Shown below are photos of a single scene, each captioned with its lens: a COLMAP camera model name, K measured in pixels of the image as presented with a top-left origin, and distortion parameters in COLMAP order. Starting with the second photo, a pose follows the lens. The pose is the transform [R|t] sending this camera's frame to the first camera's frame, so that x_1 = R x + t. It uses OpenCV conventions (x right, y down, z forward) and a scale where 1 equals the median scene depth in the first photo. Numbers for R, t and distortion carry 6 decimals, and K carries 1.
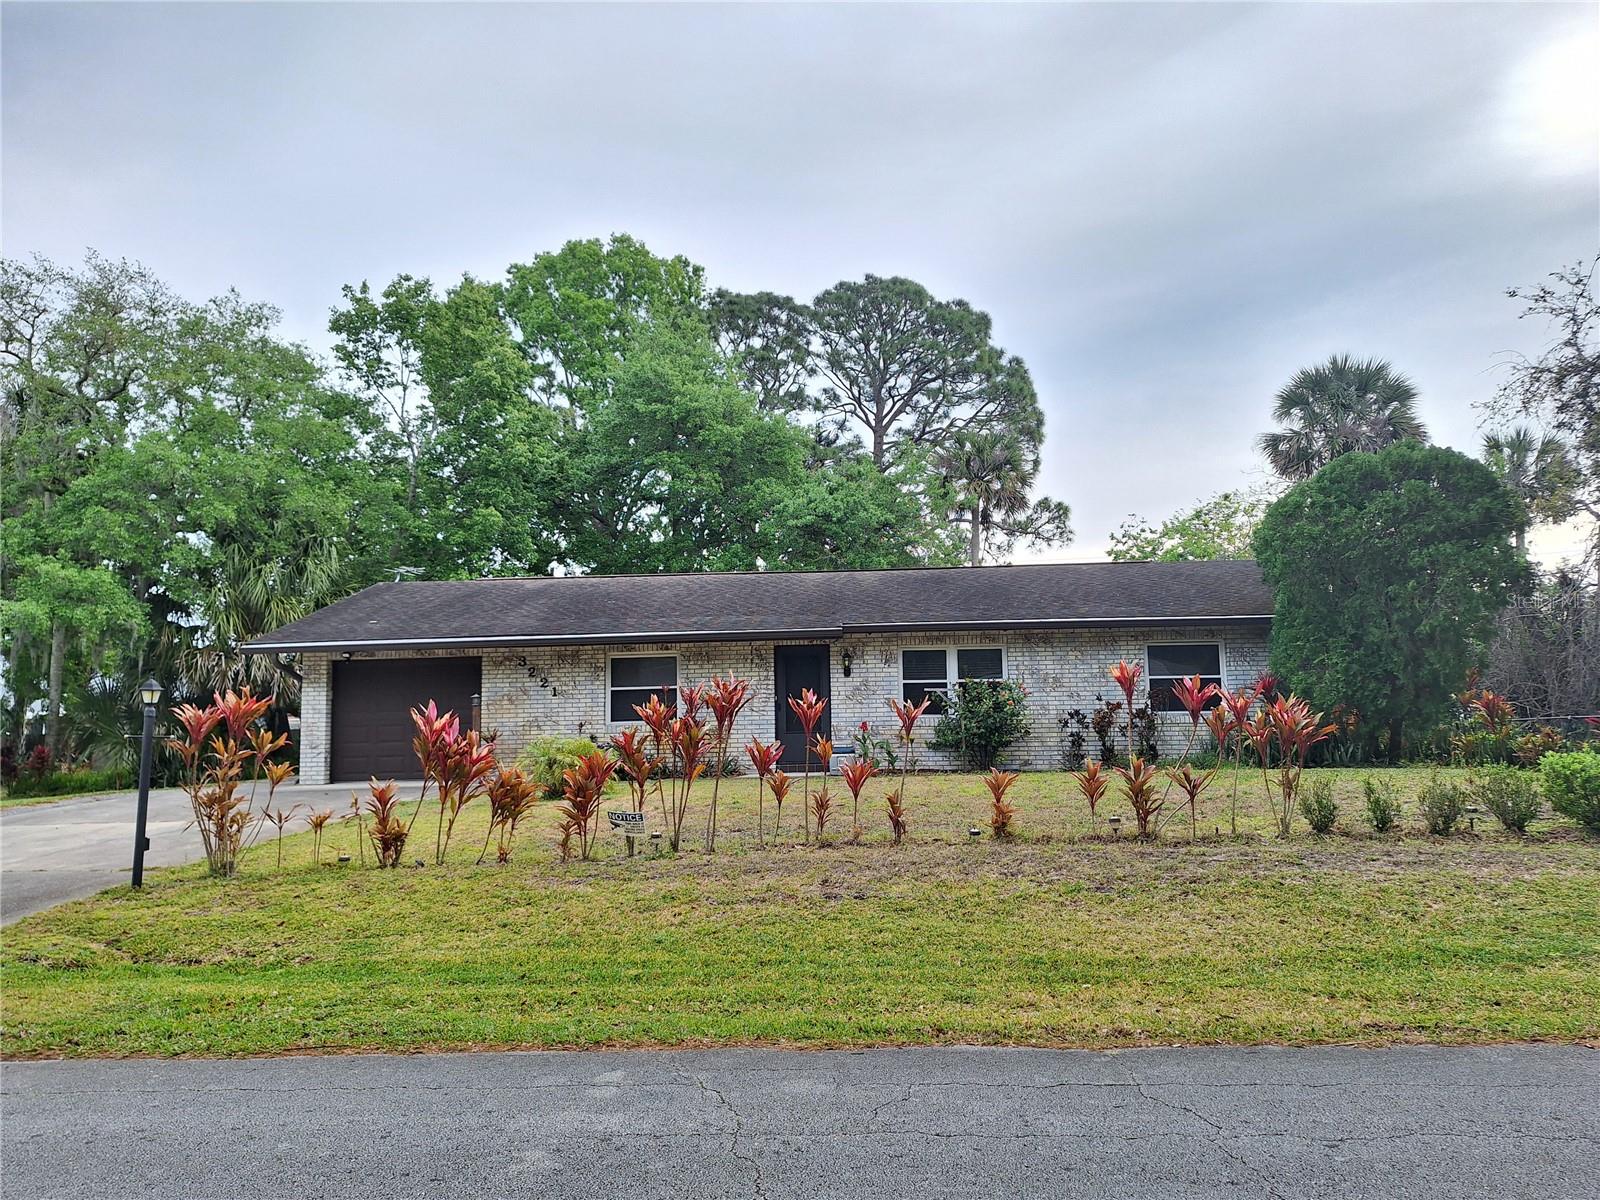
lens RADIAL K [[1098.7, 0, 796.2], [0, 1098.7, 629.4], [0, 0, 1]] dist [0.091253, -0.111035]
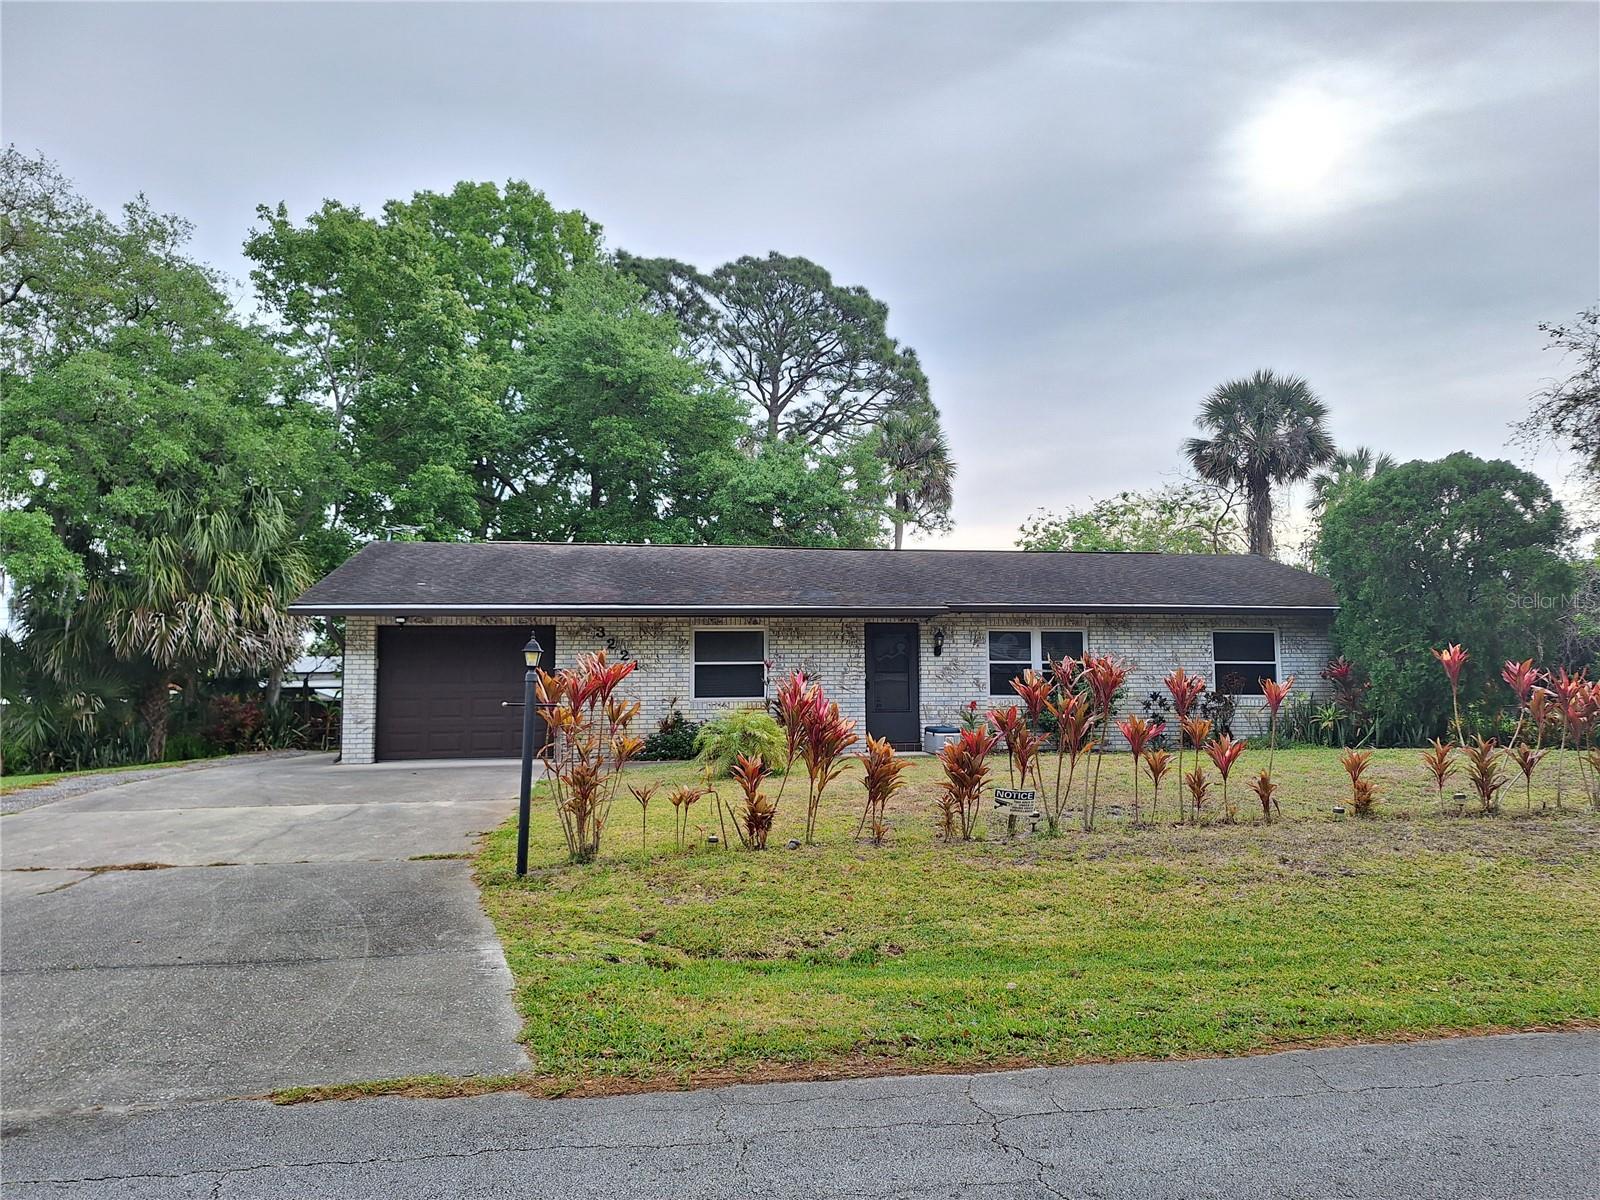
lens RADIAL K [[1089.6, 0, 833.2], [0, 1089.6, 640.6], [0, 0, 1]] dist [0.082804, -0.103802]
pose [[0.976298, 0.024219, 0.215072, -0.141438], [-0.029998, 0.999270, 0.023646, 0.004613], [-0.214342, -0.029537, 0.976312, 0.028735]]
